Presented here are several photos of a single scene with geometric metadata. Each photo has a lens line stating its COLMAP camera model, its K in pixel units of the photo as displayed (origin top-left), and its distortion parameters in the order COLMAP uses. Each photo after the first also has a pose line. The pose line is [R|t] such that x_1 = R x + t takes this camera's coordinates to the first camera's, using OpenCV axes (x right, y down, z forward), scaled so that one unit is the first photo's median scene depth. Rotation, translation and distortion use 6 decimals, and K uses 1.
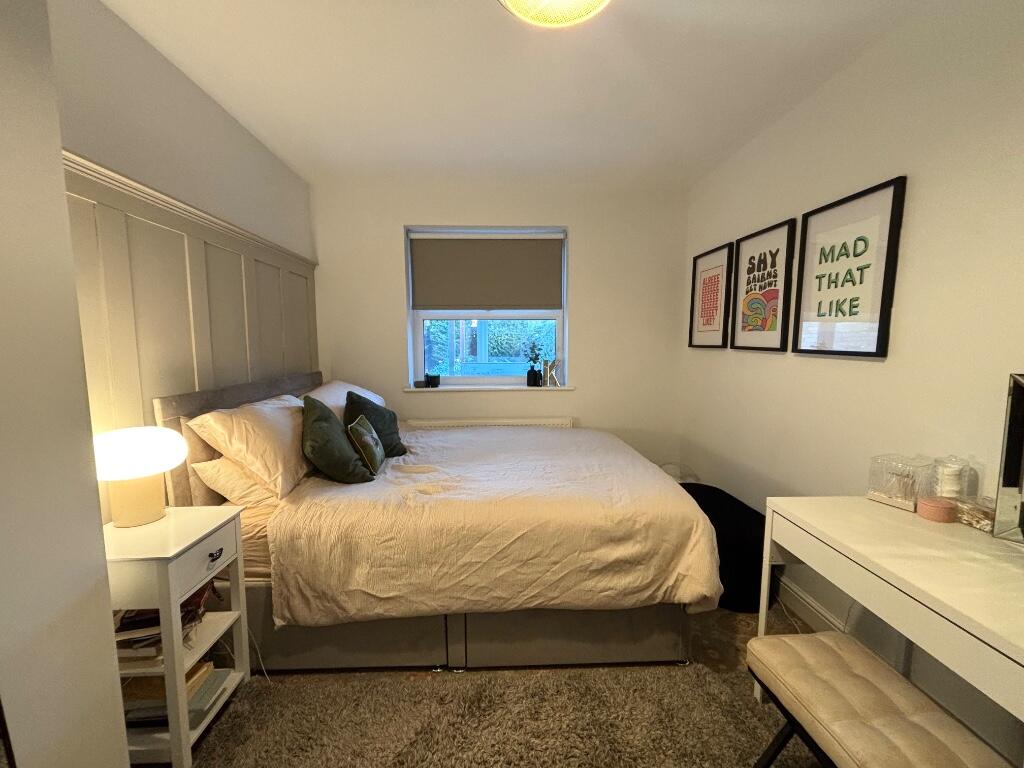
lens RADIAL K [[414.3, 0, 512.0], [0, 414.3, 384.0], [0, 0, 1]] dist [-0.001807, -0.006350]
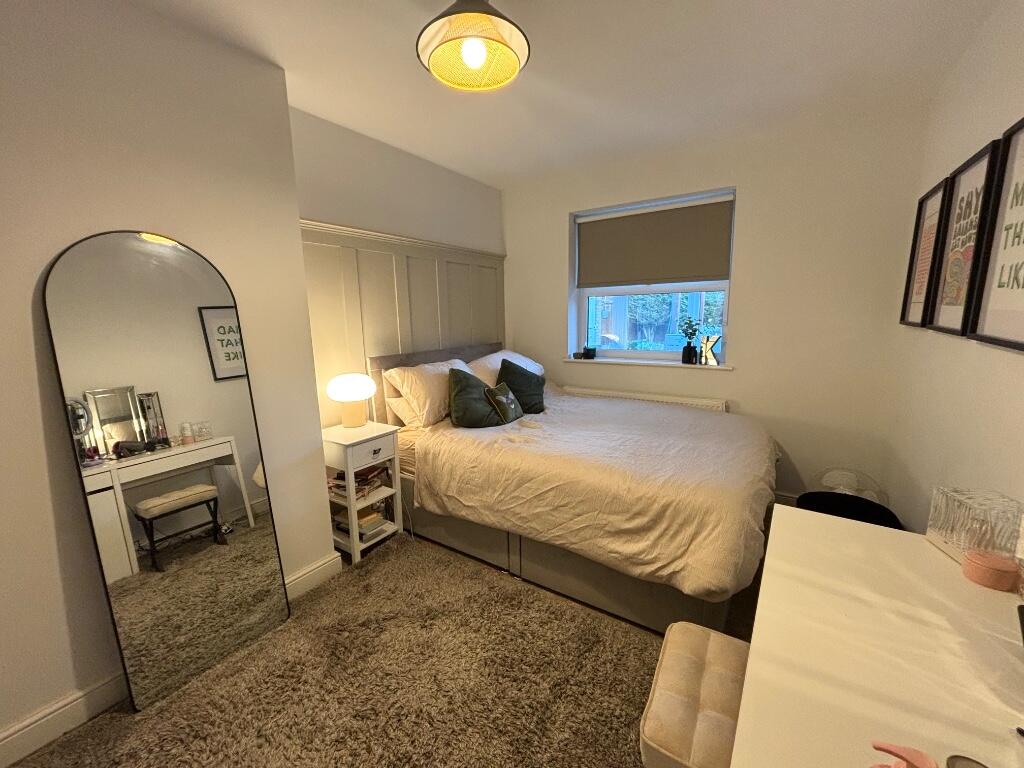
lens RADIAL K [[414.3, 0, 512.0], [0, 414.3, 384.0], [0, 0, 1]] dist [-0.001807, -0.006350]
pose [[0.809145, 0.087530, -0.581053, 0.576707], [-0.041683, 0.994902, 0.091826, -0.036346], [0.586129, -0.050080, 0.808669, -0.039254]]
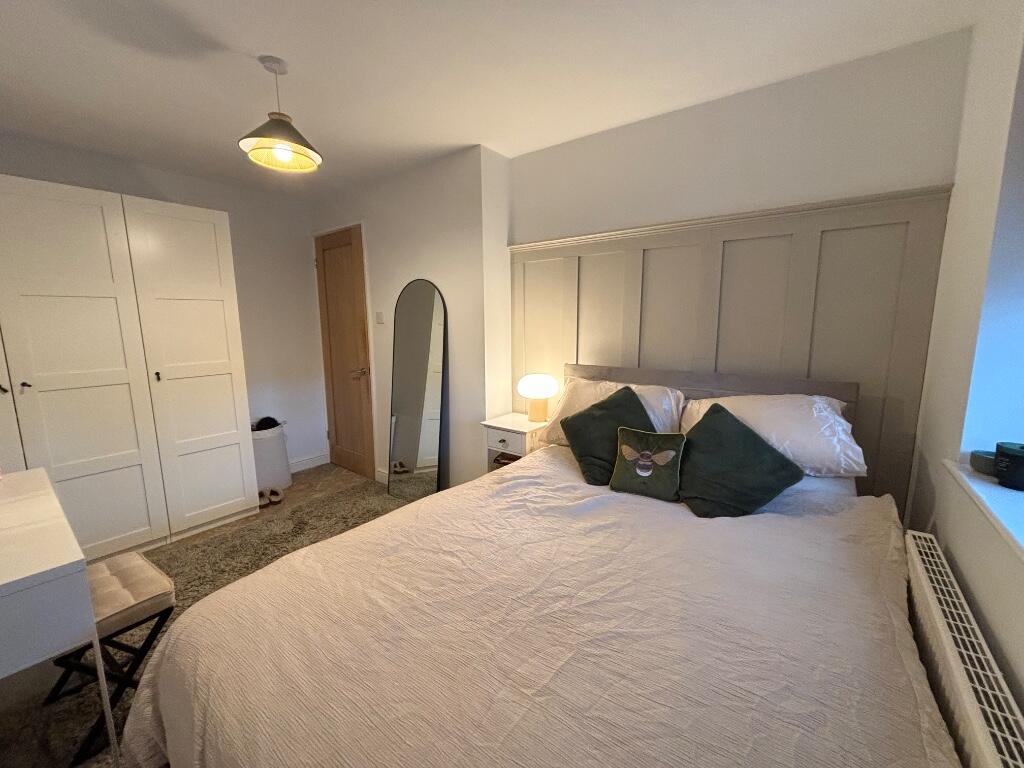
lens RADIAL K [[416.7, 0, 510.5], [0, 416.7, 381.3], [0, 0, 1]] dist [0.000096, 0.000396]
pose [[-0.628555, 0.120730, -0.768338, 0.596951], [-0.069821, 0.975131, 0.210343, -0.224507], [0.774625, 0.185858, -0.604494, 1.749783]]
